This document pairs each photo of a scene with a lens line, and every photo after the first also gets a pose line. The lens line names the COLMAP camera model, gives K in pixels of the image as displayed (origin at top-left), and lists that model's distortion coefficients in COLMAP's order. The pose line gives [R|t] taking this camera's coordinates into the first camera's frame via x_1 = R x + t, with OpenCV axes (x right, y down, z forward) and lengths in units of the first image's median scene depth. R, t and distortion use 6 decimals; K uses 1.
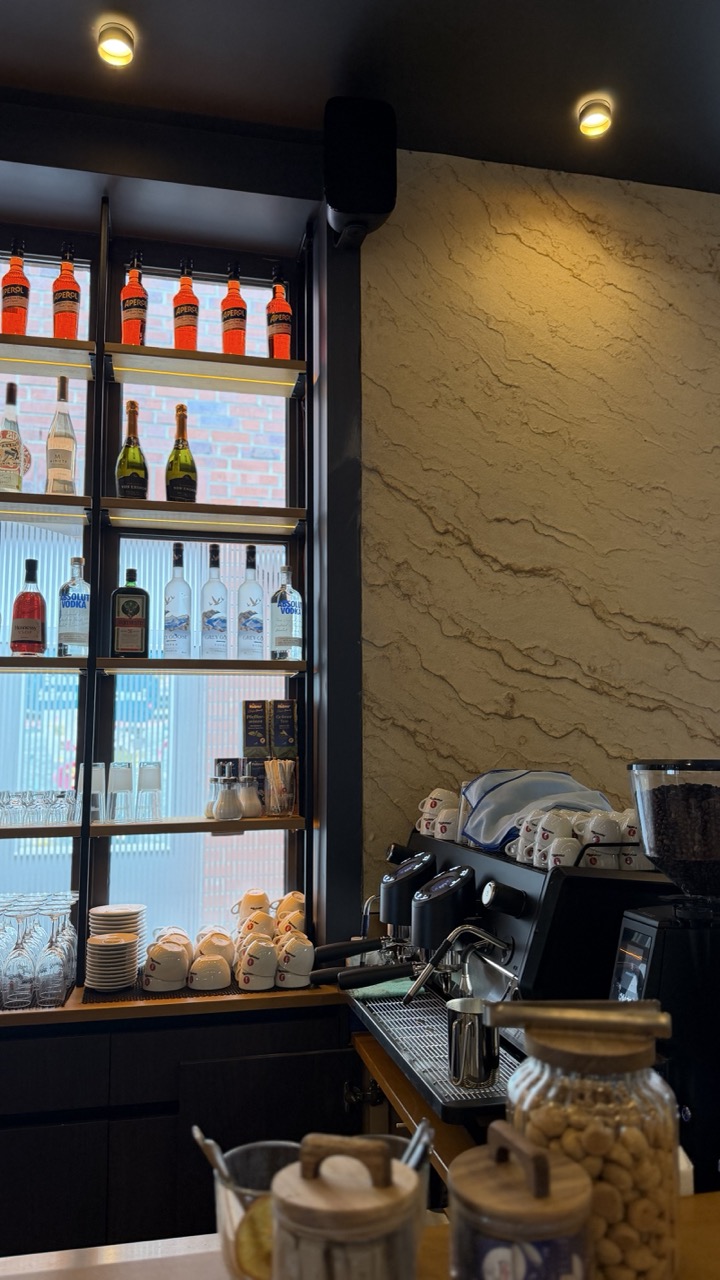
lens RADIAL K [[954.3, 0, 360.0], [0, 954.3, 640.0], [0, 0, 1]] dist [0.012744, 0.005174]
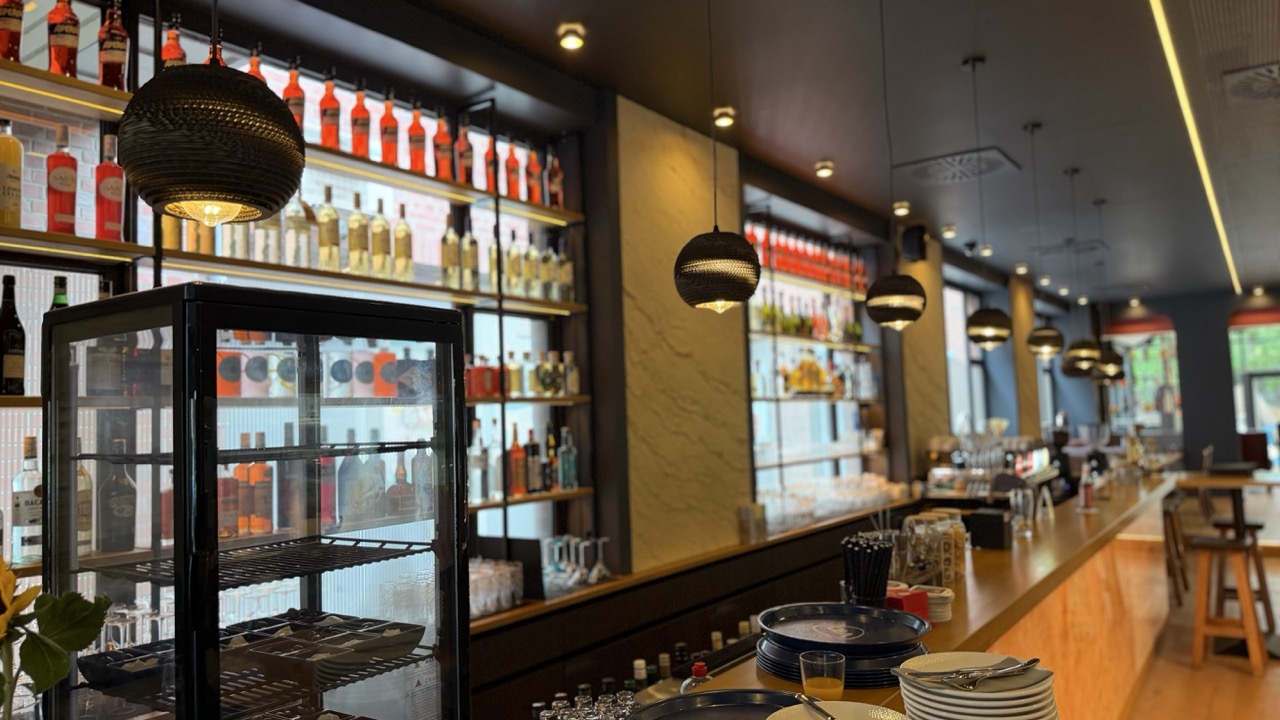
lens RADIAL K [[954.3, 0, 640.0], [0, 954.3, 360.0], [0, 0, 1]] dist [0.012744, 0.005174]
pose [[0.691634, 0.025630, 0.721794, -0.872525], [-0.018517, 0.999671, -0.017753, -0.017137], [-0.722011, -0.001087, 0.691881, -0.141920]]
